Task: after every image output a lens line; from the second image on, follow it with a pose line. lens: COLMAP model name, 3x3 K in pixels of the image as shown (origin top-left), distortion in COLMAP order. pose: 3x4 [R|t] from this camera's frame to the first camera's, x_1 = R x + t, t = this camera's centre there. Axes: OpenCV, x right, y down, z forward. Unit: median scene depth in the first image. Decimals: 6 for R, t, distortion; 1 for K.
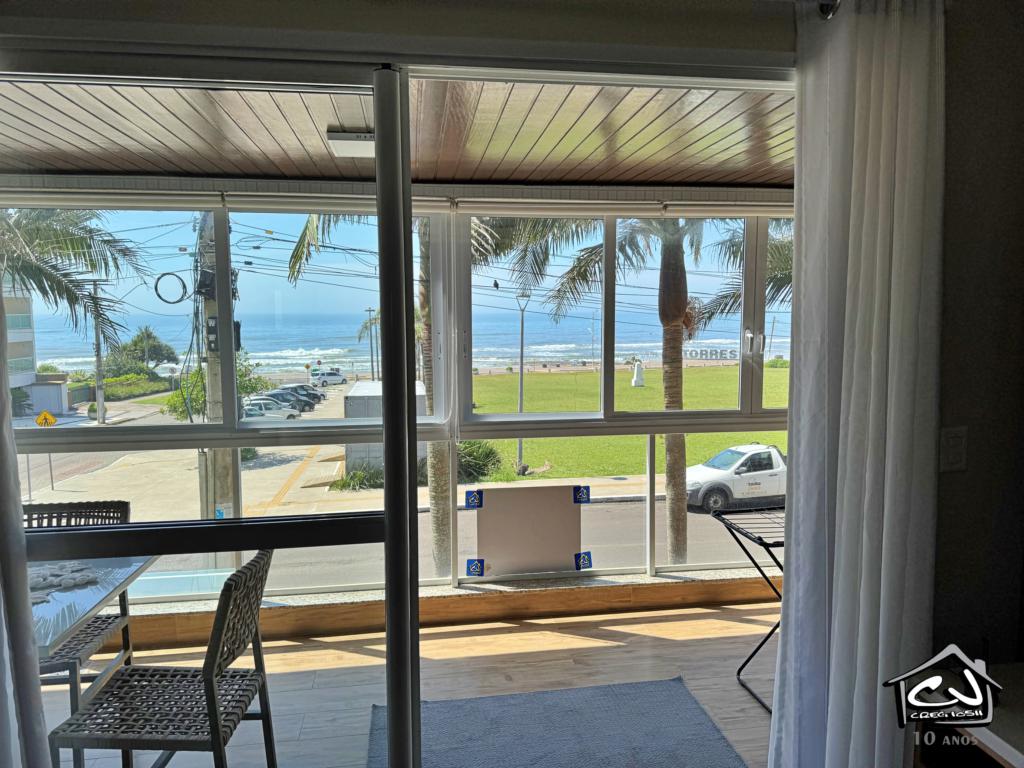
lens RADIAL K [[726.6, 0, 512.0], [0, 726.6, 384.0], [0, 0, 1]] dist [0.069727, -0.106842]
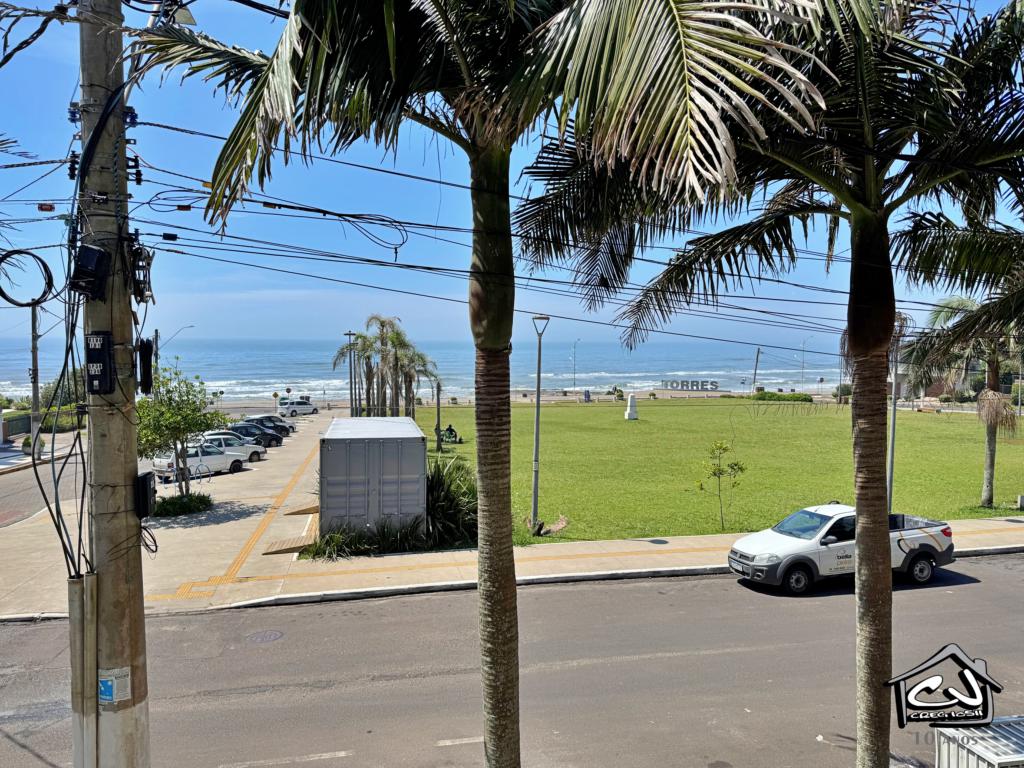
lens RADIAL K [[726.6, 0, 512.0], [0, 726.6, 384.0], [0, 0, 1]] dist [0.069727, -0.106842]
pose [[0.999175, 0.009634, 0.039442, -0.051540], [-0.008115, 0.999226, -0.038501, -0.014195], [-0.039783, 0.038149, 0.998480, 0.187440]]
